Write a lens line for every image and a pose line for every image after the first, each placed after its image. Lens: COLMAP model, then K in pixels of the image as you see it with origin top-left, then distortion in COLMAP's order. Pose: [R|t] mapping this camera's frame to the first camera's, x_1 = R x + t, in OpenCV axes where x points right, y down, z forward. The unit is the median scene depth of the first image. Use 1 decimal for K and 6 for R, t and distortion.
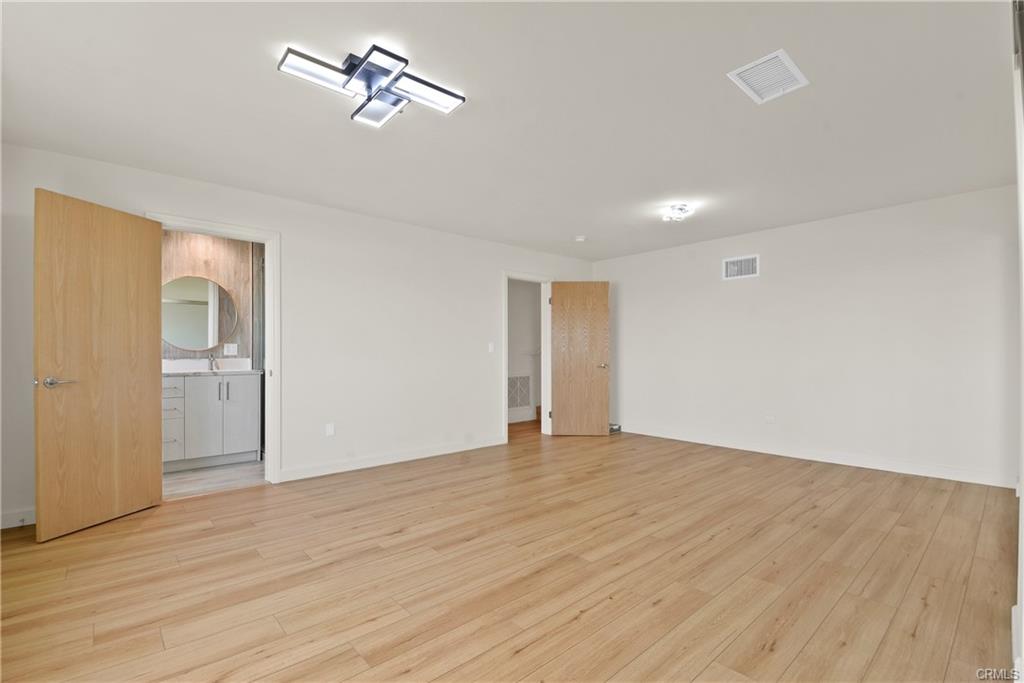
lens RADIAL K [[454.5, 0, 517.2], [0, 454.5, 348.8], [0, 0, 1]] dist [0.001414, 0.000286]
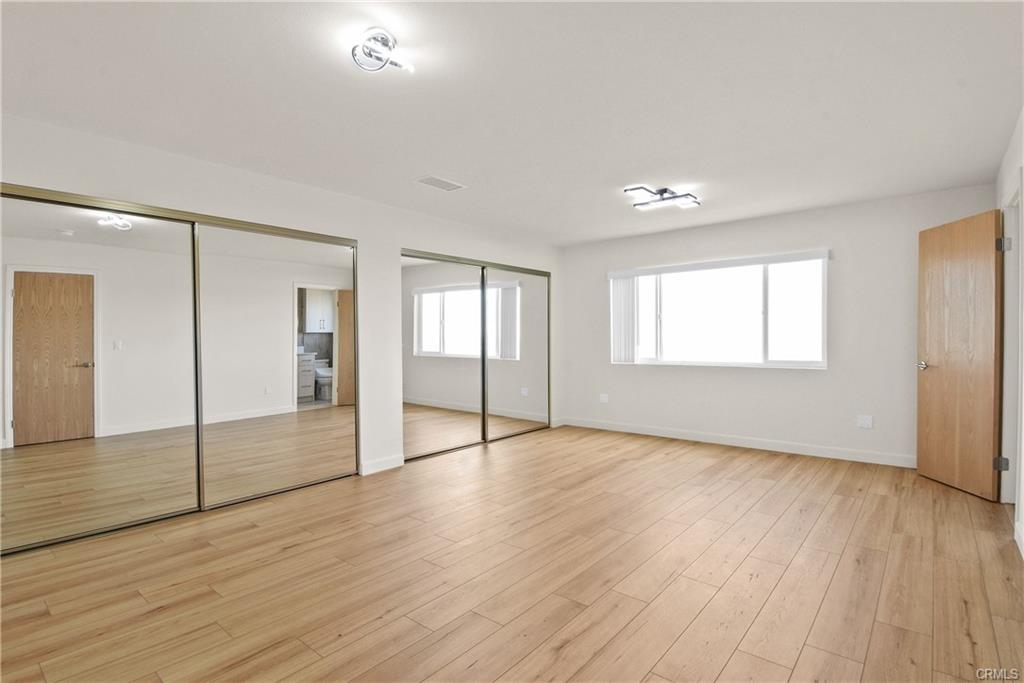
lens RADIAL K [[489.2, 0, 512.0], [0, 489.2, 341.5], [0, 0, 1]] dist [-0.000062, -0.000010]
pose [[-0.991212, 0.013006, -0.131645, 0.416868], [0.014311, 0.999857, -0.008972, -0.007385], [0.131510, -0.010777, -0.991256, 2.156664]]
